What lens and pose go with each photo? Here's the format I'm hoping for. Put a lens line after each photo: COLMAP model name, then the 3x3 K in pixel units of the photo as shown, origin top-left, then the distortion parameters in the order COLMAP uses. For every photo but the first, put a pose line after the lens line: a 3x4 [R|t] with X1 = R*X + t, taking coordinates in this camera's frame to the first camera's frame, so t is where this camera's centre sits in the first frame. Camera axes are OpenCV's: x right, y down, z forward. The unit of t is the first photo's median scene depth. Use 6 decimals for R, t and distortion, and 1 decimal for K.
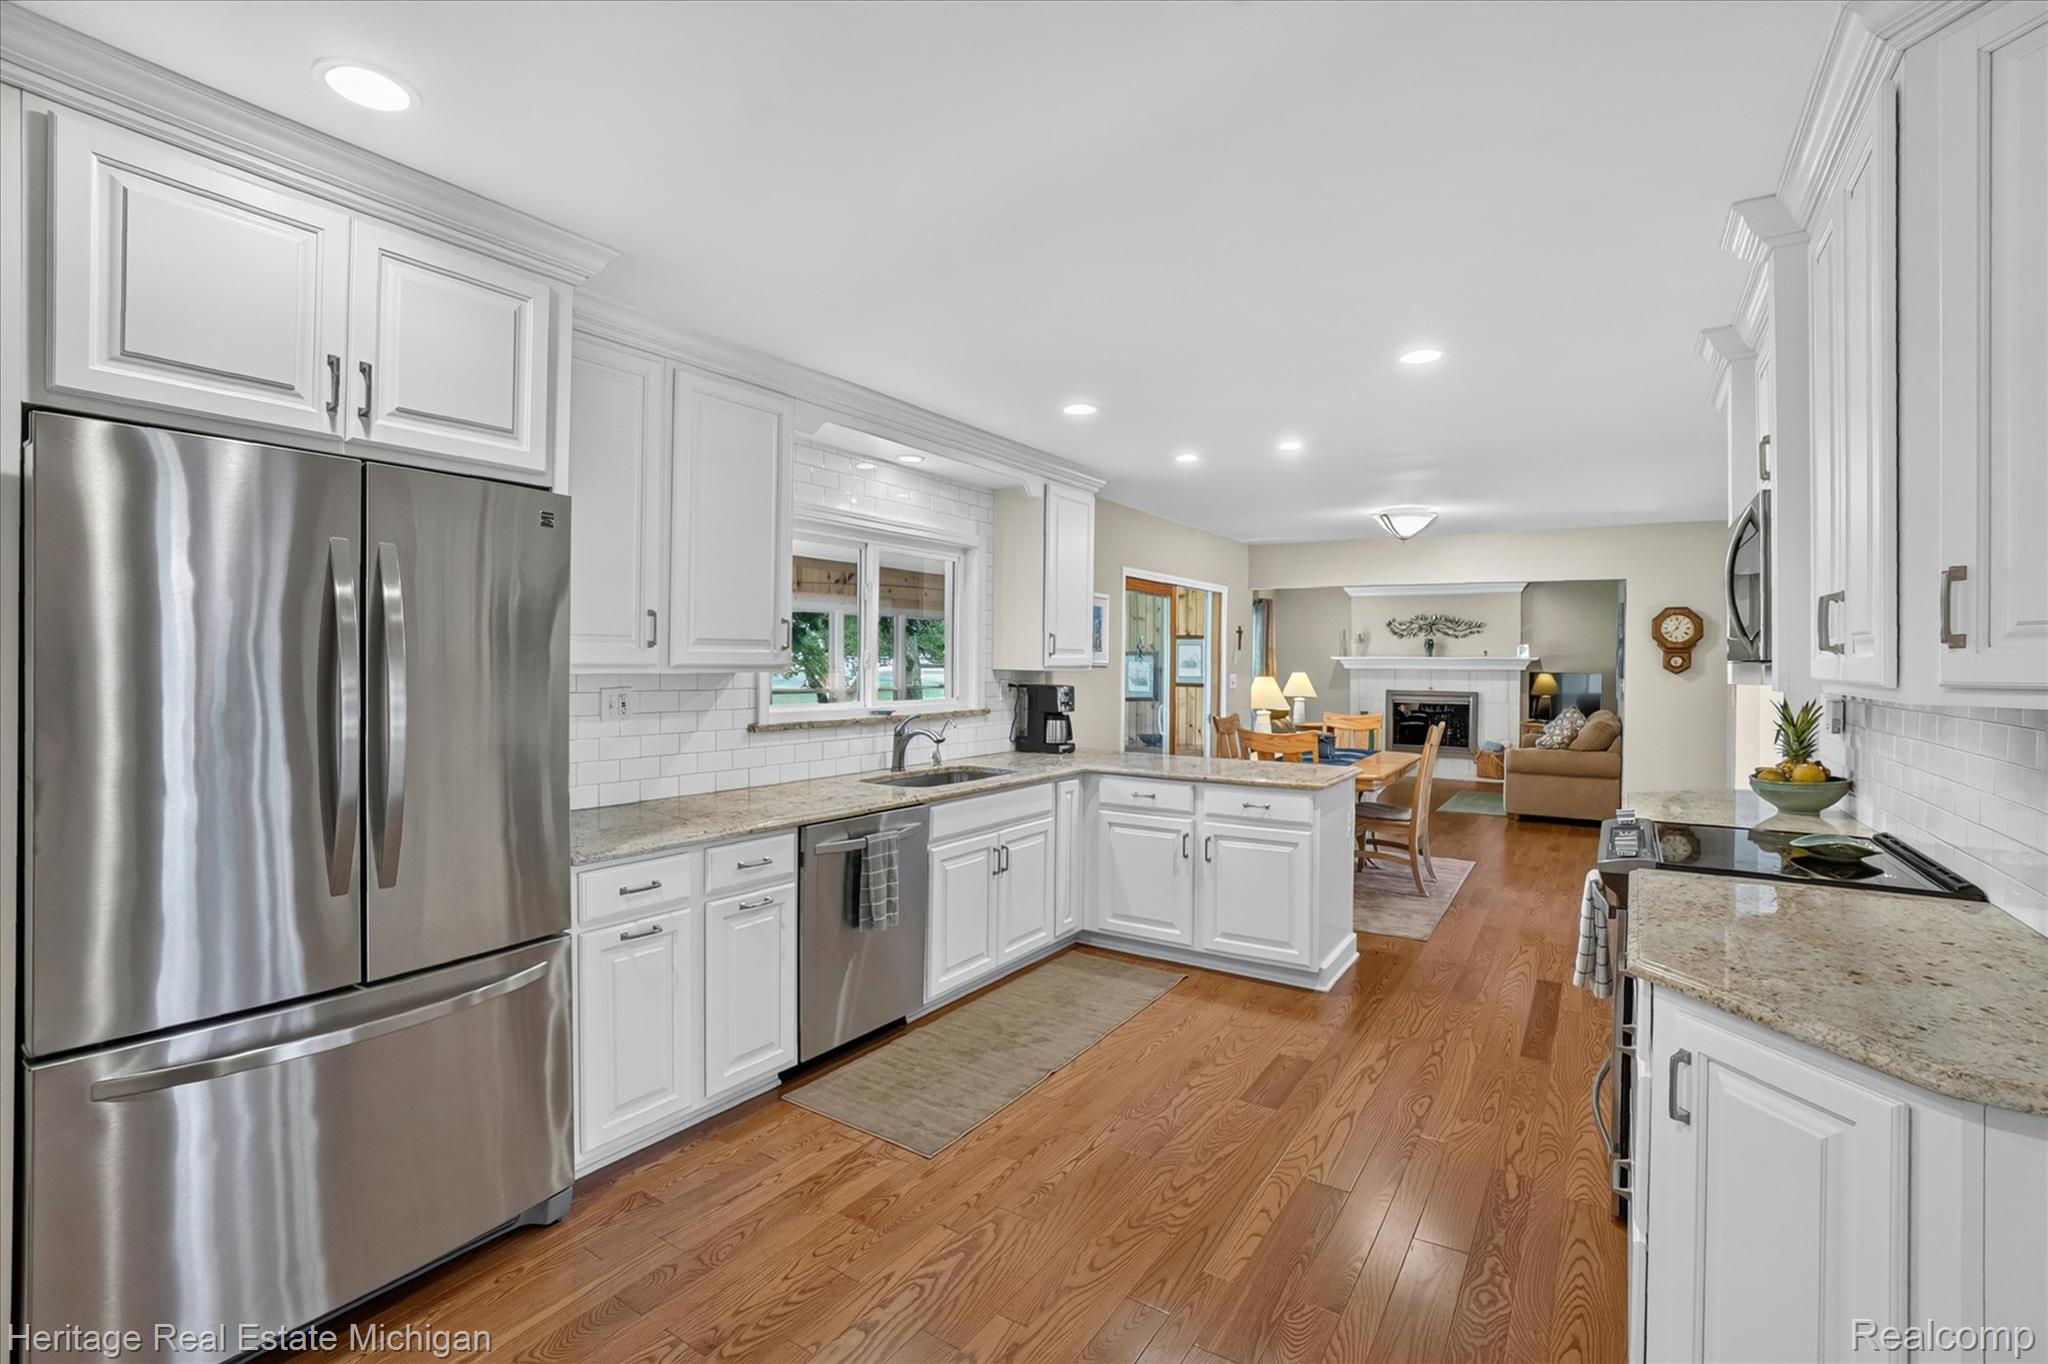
lens RADIAL K [[924.0, 0, 1017.3], [0, 924.0, 667.7], [0, 0, 1]] dist [-0.034830, 0.009589]
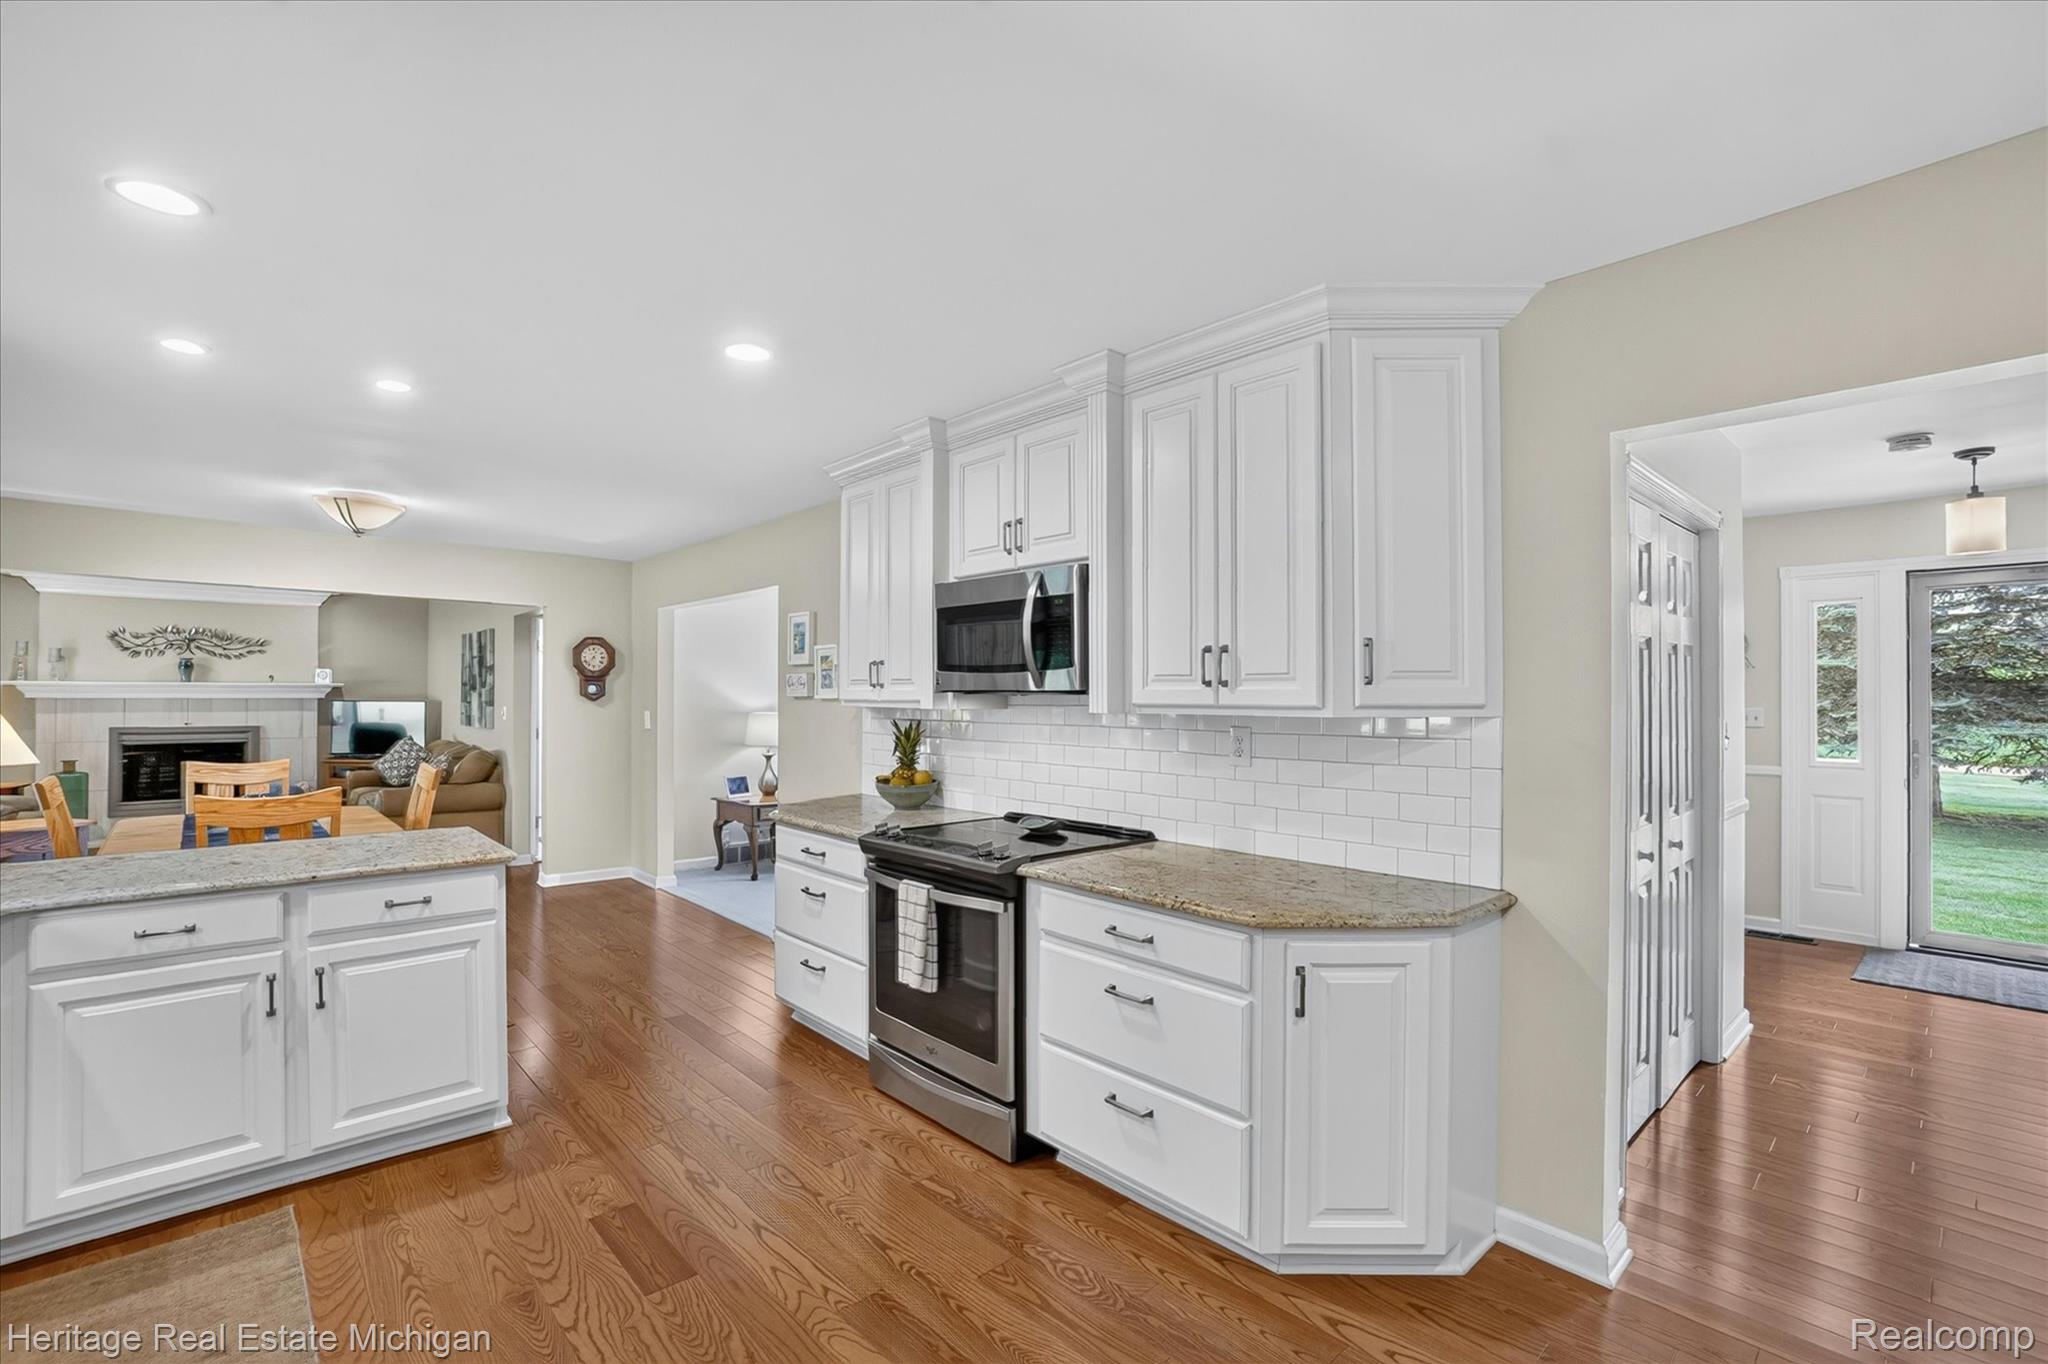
lens RADIAL K [[924.0, 0, 1023.8], [0, 924.0, 689.6], [0, 0, 1]] dist [-0.034830, 0.009589]
pose [[0.248254, -0.001715, 0.968693, -0.183398], [0.005676, 0.999984, 0.000316, -0.003543], [-0.968678, 0.005420, 0.248260, 0.254978]]
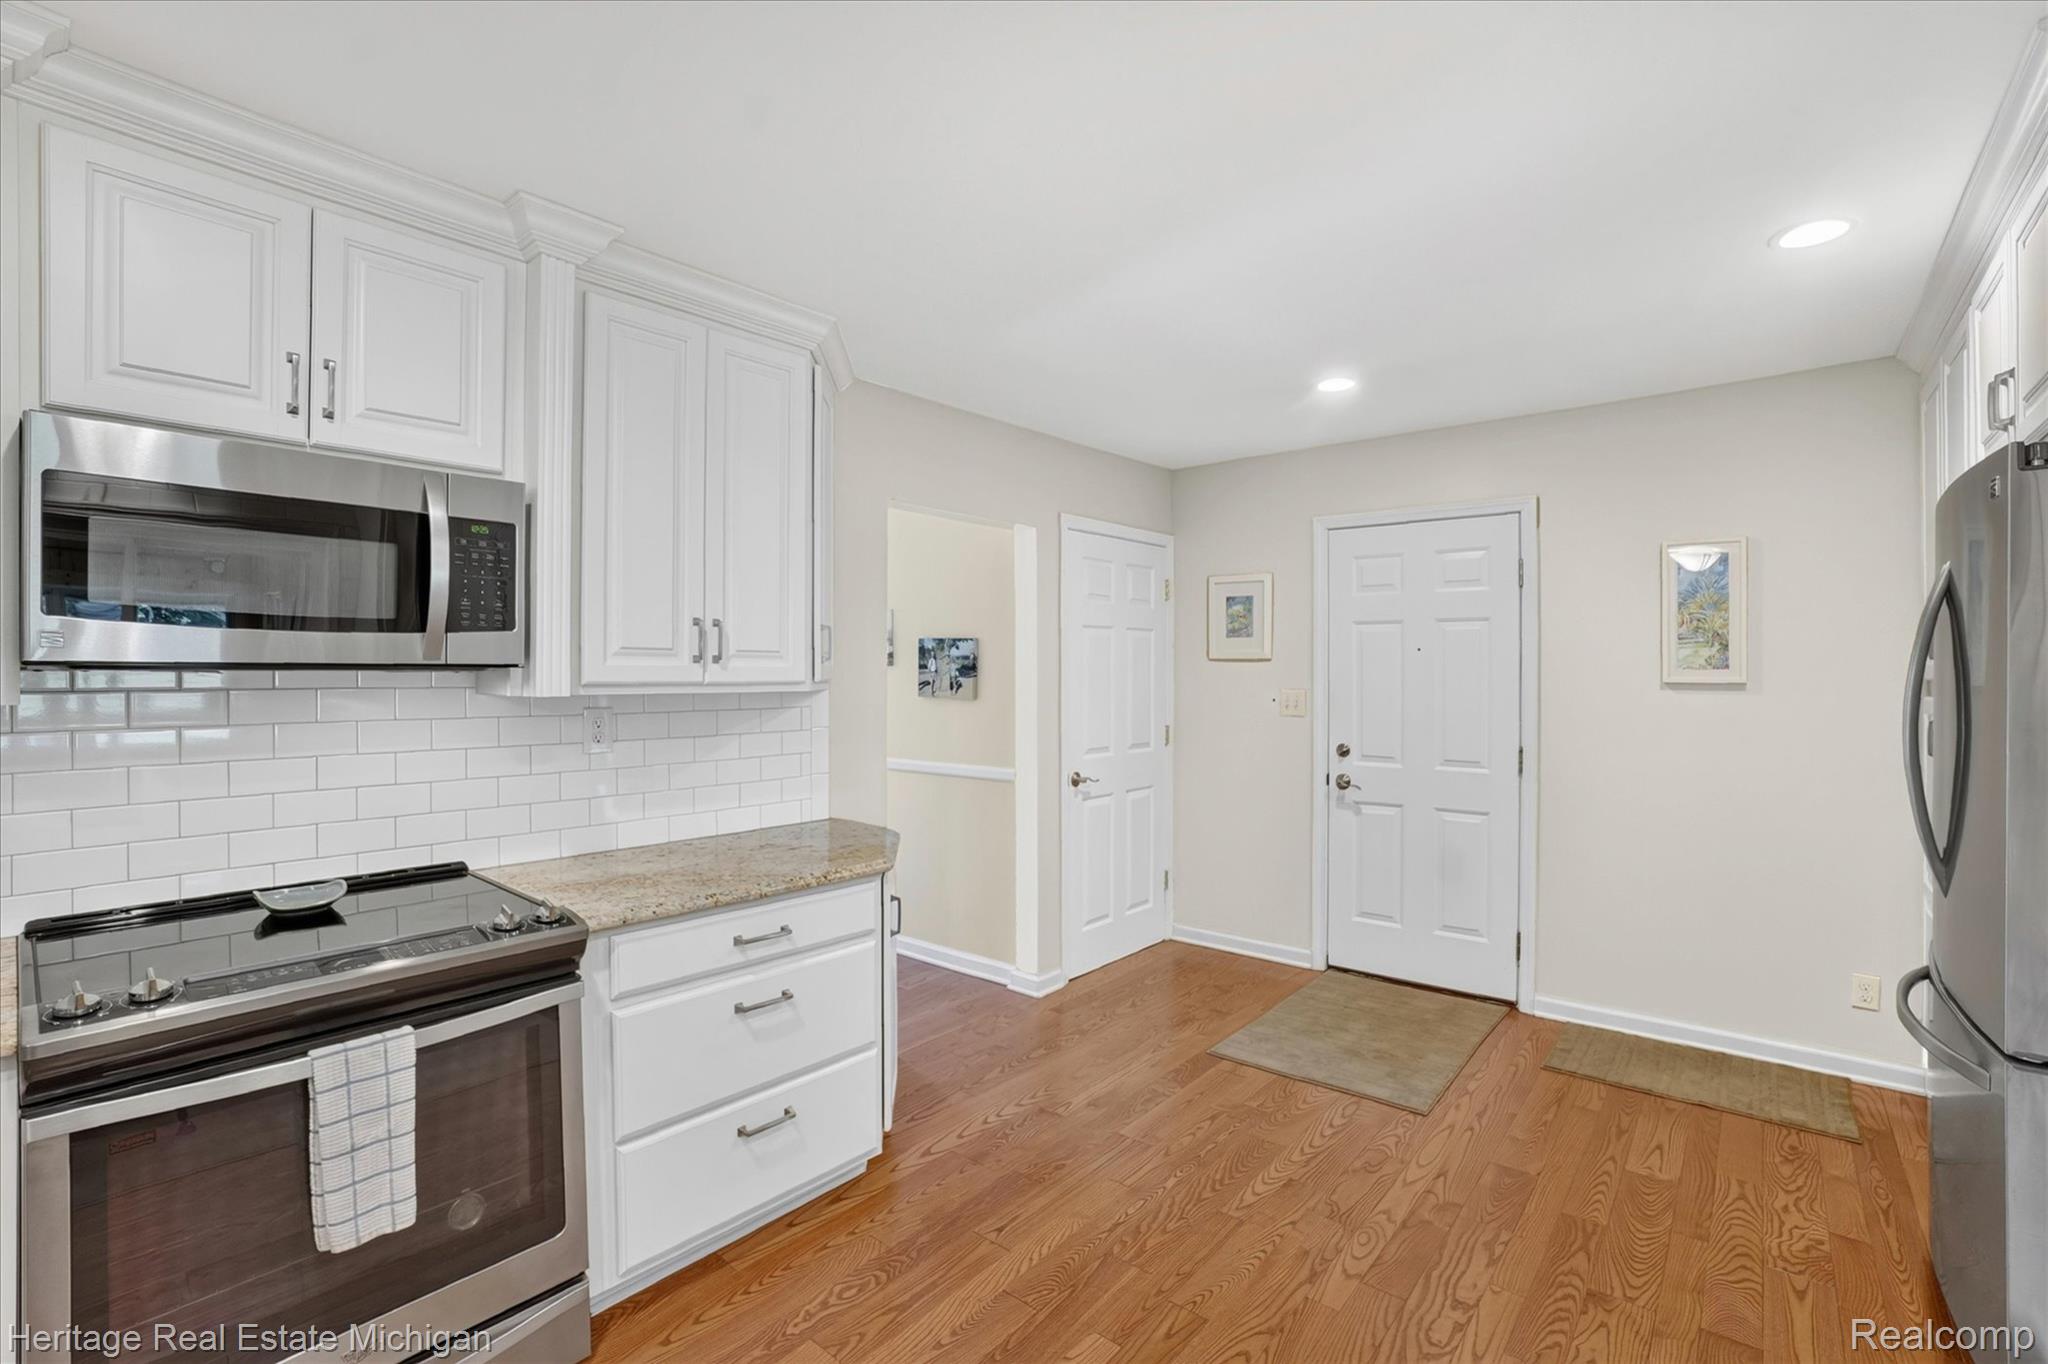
lens RADIAL K [[924.0, 0, 1016.4], [0, 924.0, 676.3], [0, 0, 1]] dist [-0.034830, 0.009589]
pose [[-0.992856, -0.007869, 0.119055, 0.070283], [-0.007009, 0.999946, 0.007641, -0.002309], [-0.119109, 0.006752, -0.992858, 0.651080]]
